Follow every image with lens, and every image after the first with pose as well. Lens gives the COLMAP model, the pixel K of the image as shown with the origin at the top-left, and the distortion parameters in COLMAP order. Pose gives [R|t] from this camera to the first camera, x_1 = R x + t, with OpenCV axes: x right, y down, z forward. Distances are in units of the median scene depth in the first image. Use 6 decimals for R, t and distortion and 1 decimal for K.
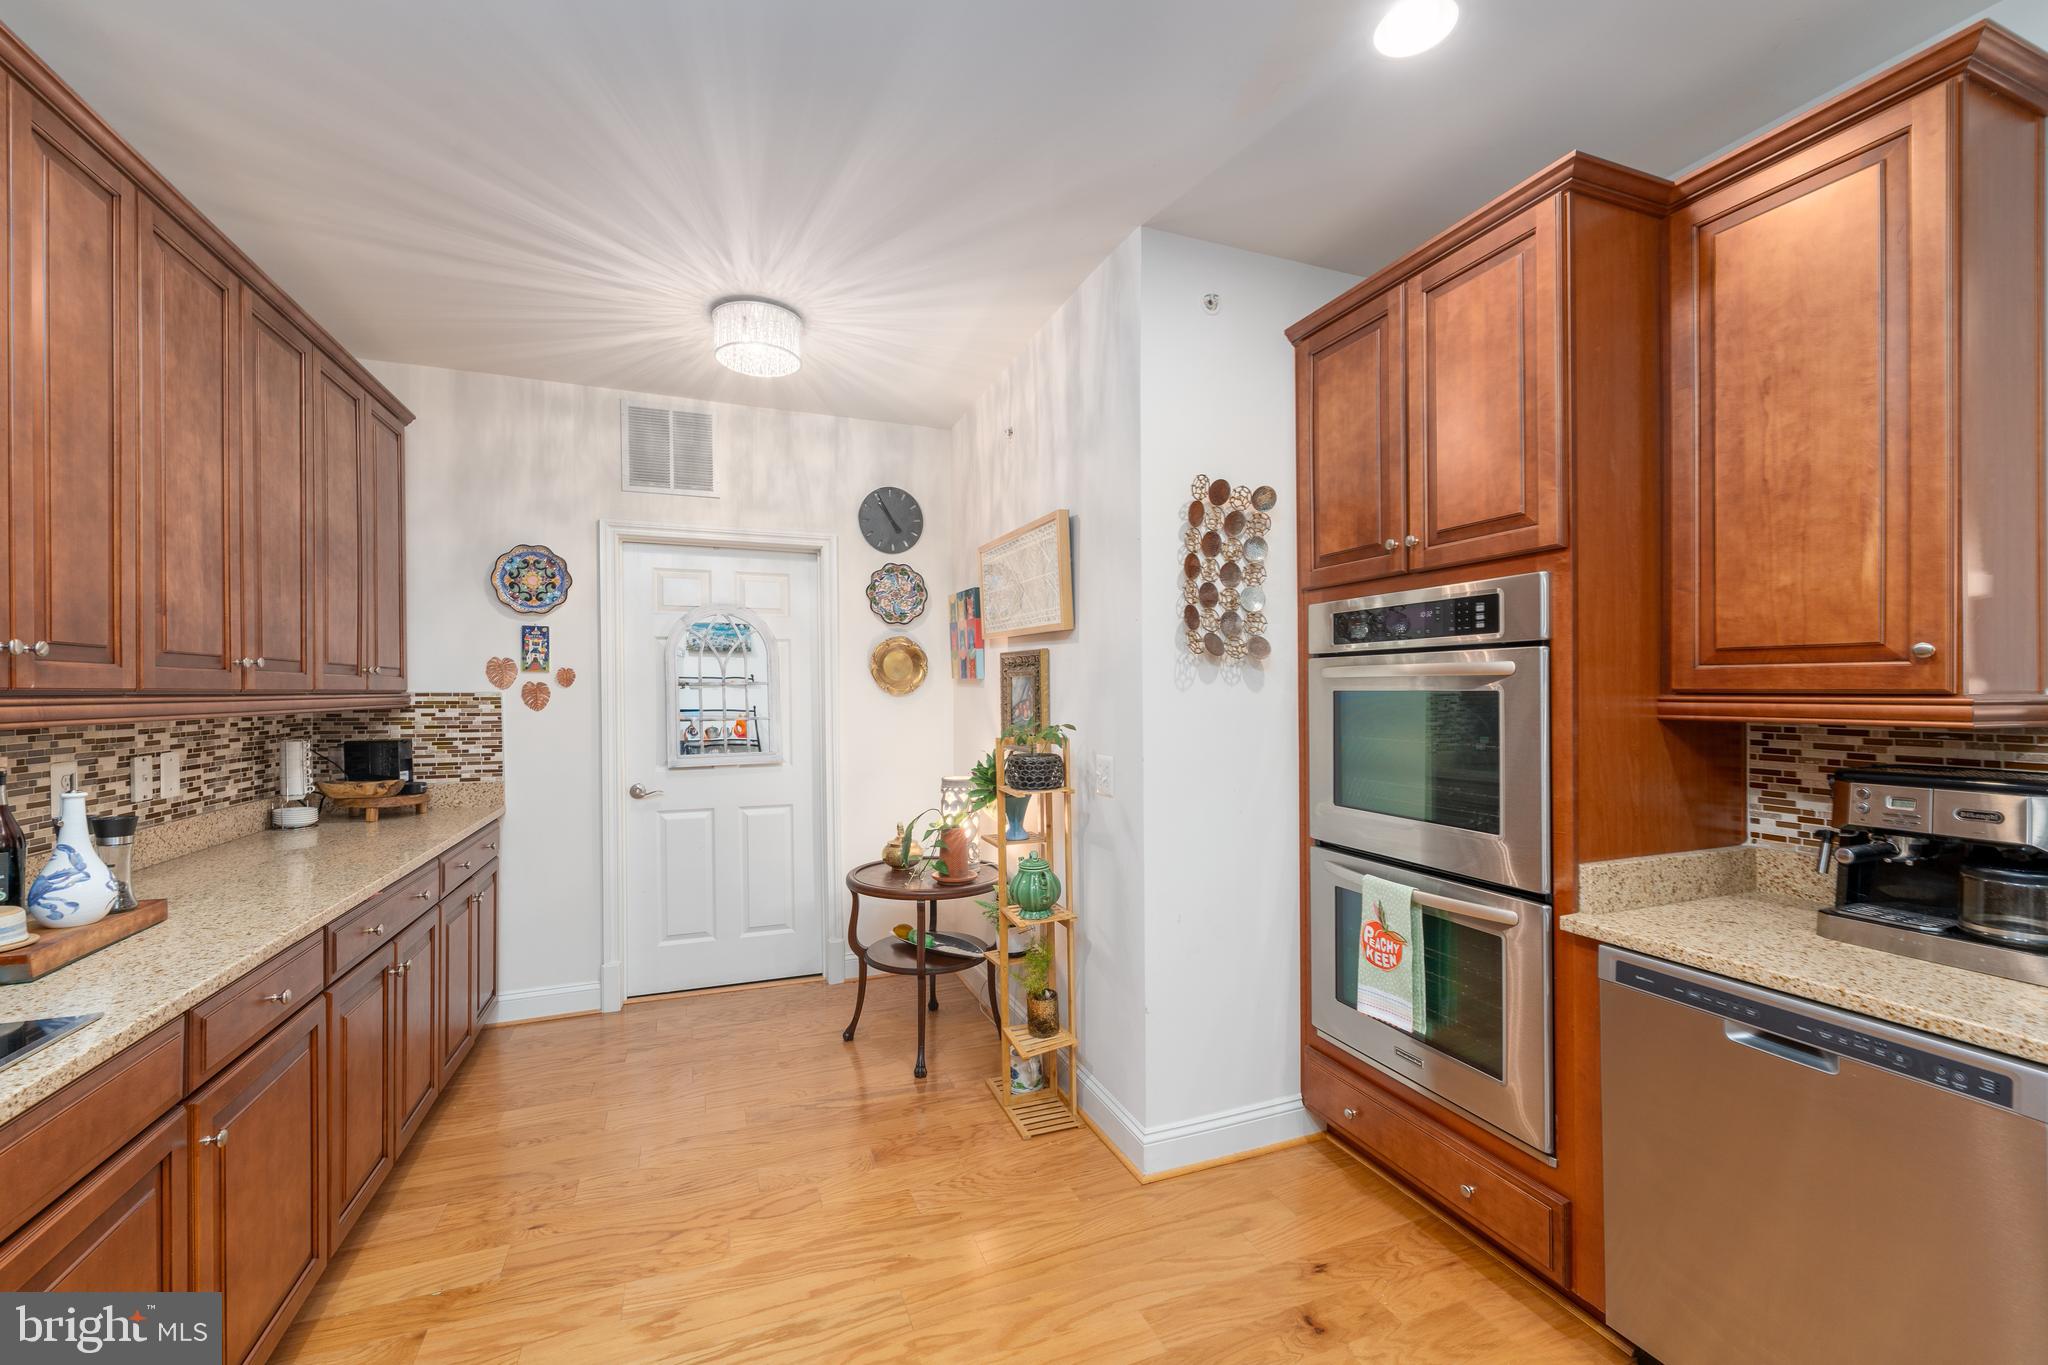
lens RADIAL K [[838.6, 0, 1019.1], [0, 838.6, 691.4], [0, 0, 1]] dist [0.000462, 0.000196]
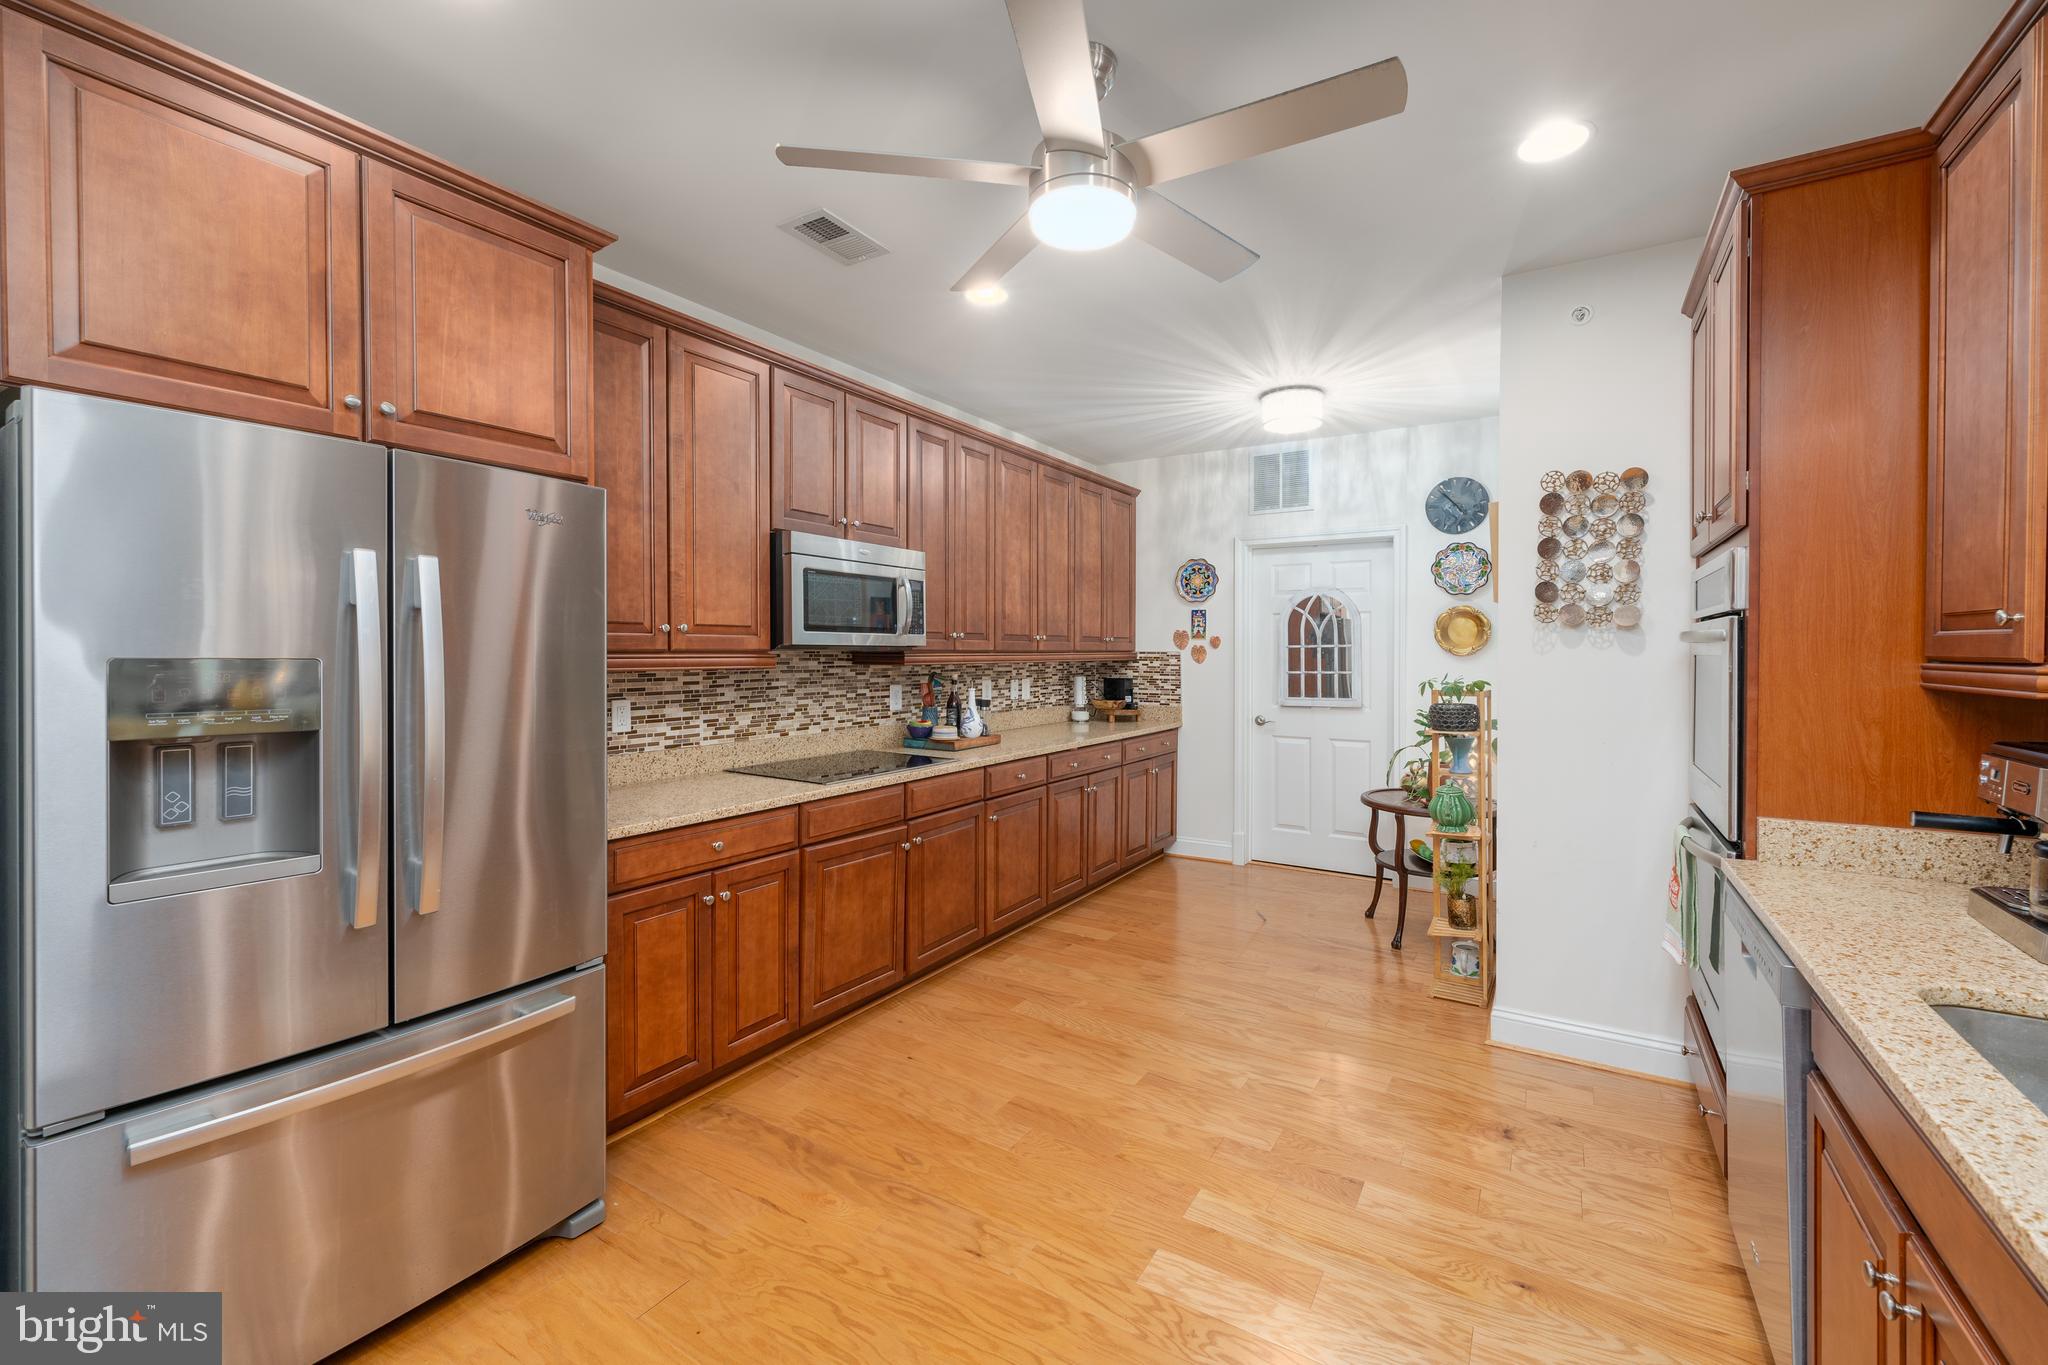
lens RADIAL K [[838.6, 0, 1028.7], [0, 838.6, 661.2], [0, 0, 1]] dist [0.000462, 0.000196]
pose [[0.602602, 0.014831, -0.797904, 0.609561], [-0.004417, 0.999874, 0.015250, -0.004804], [0.798030, -0.005665, 0.602592, -0.256117]]
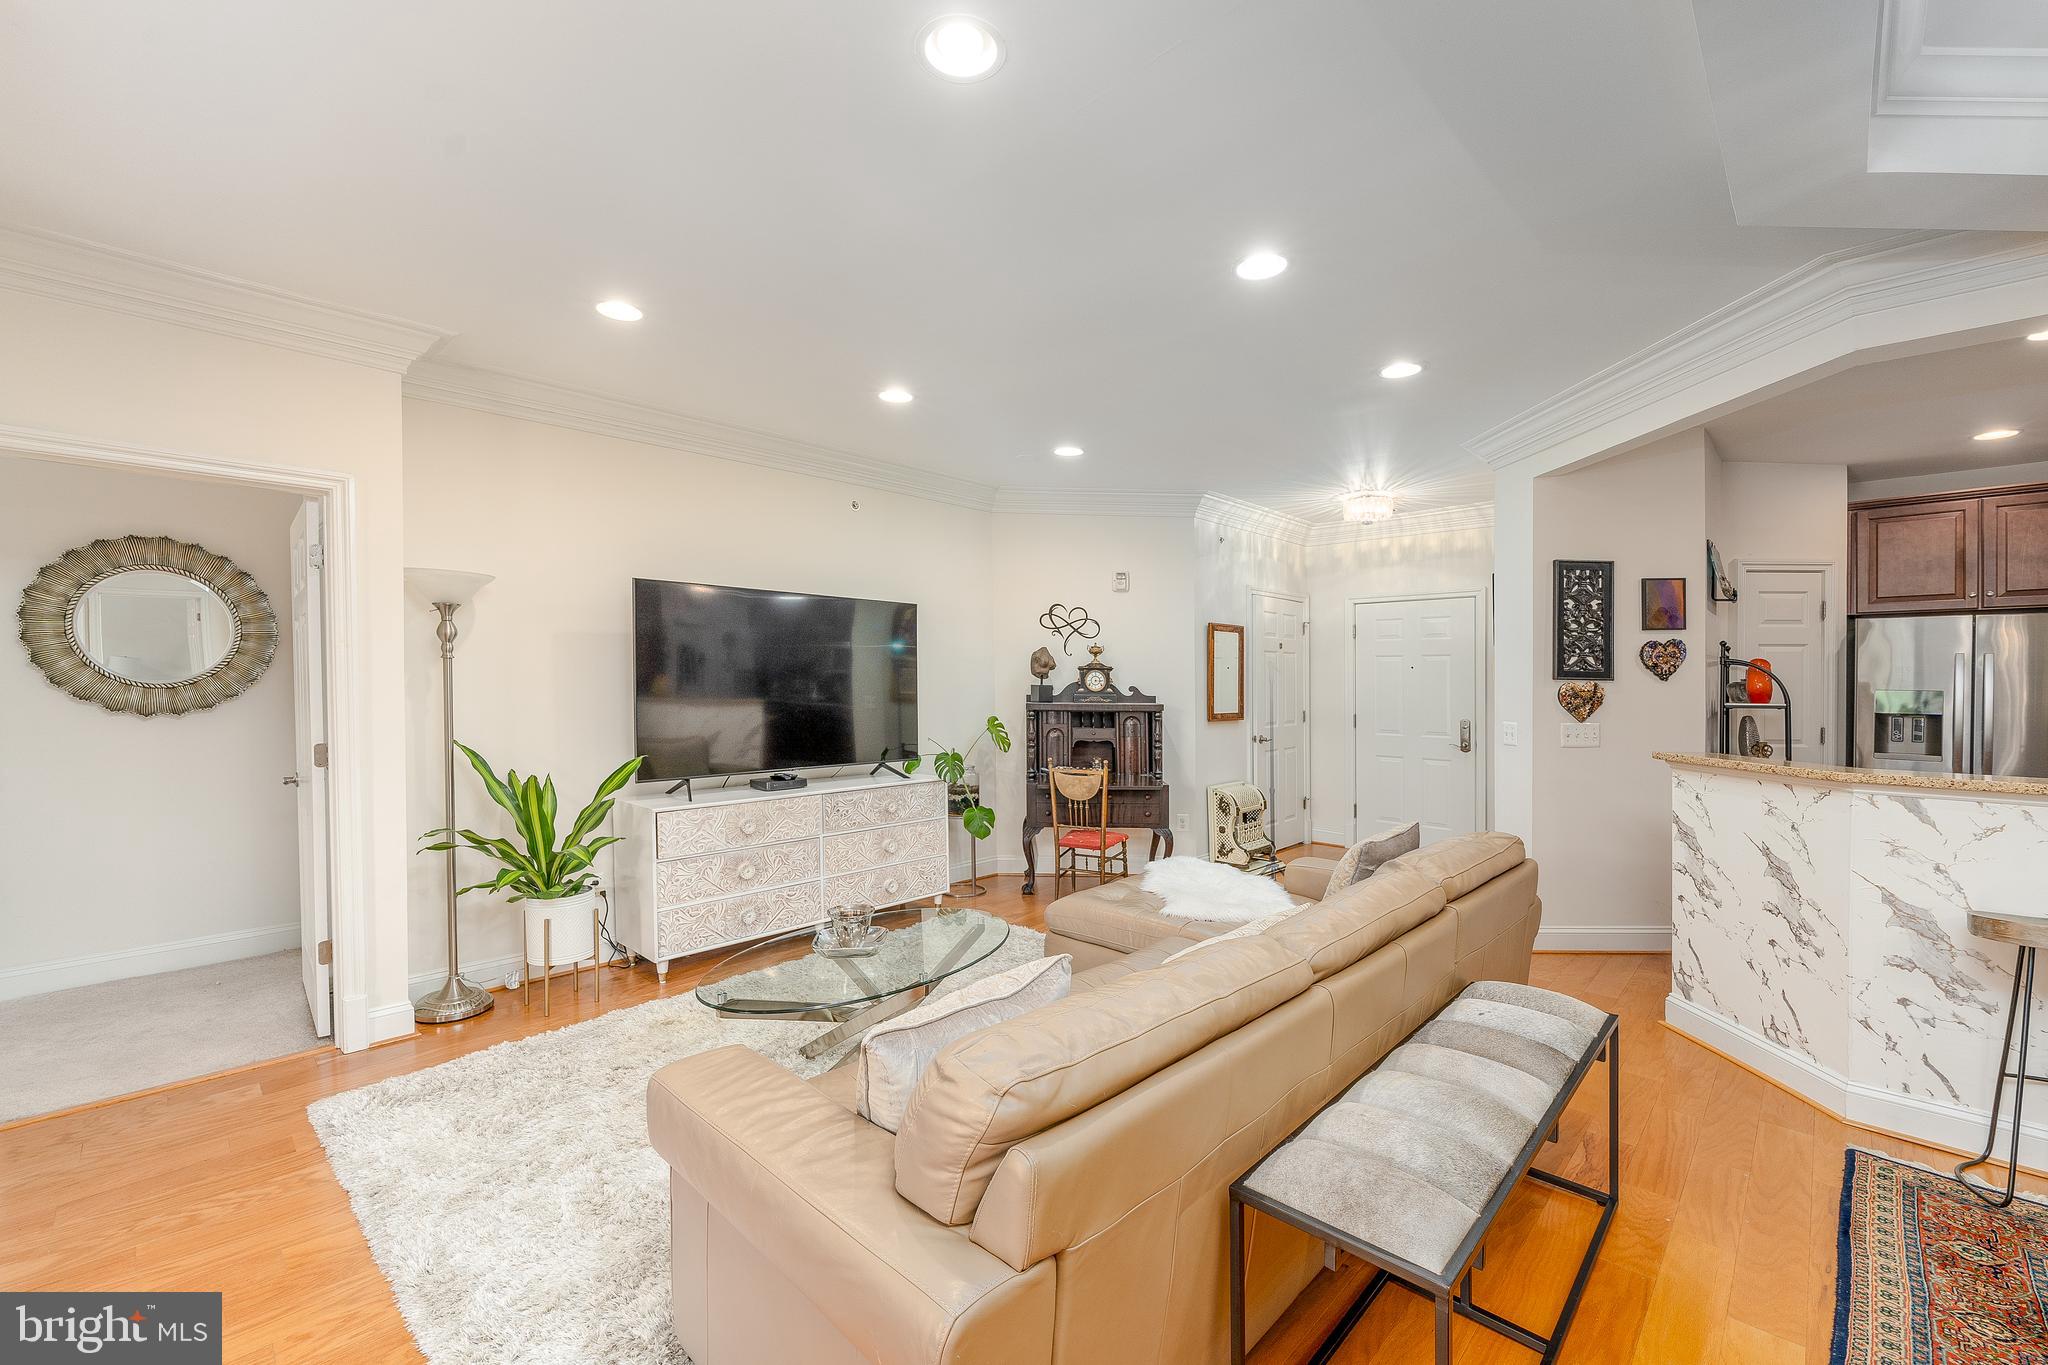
lens RADIAL K [[838.6, 0, 1011.8], [0, 838.6, 690.9], [0, 0, 1]] dist [0.000462, 0.000196]
pose [[-0.905342, 0.004806, -0.424656, 2.209877], [-0.000428, 0.999925, 0.012229, -0.014309], [0.424683, 0.011253, -0.905272, 0.406234]]
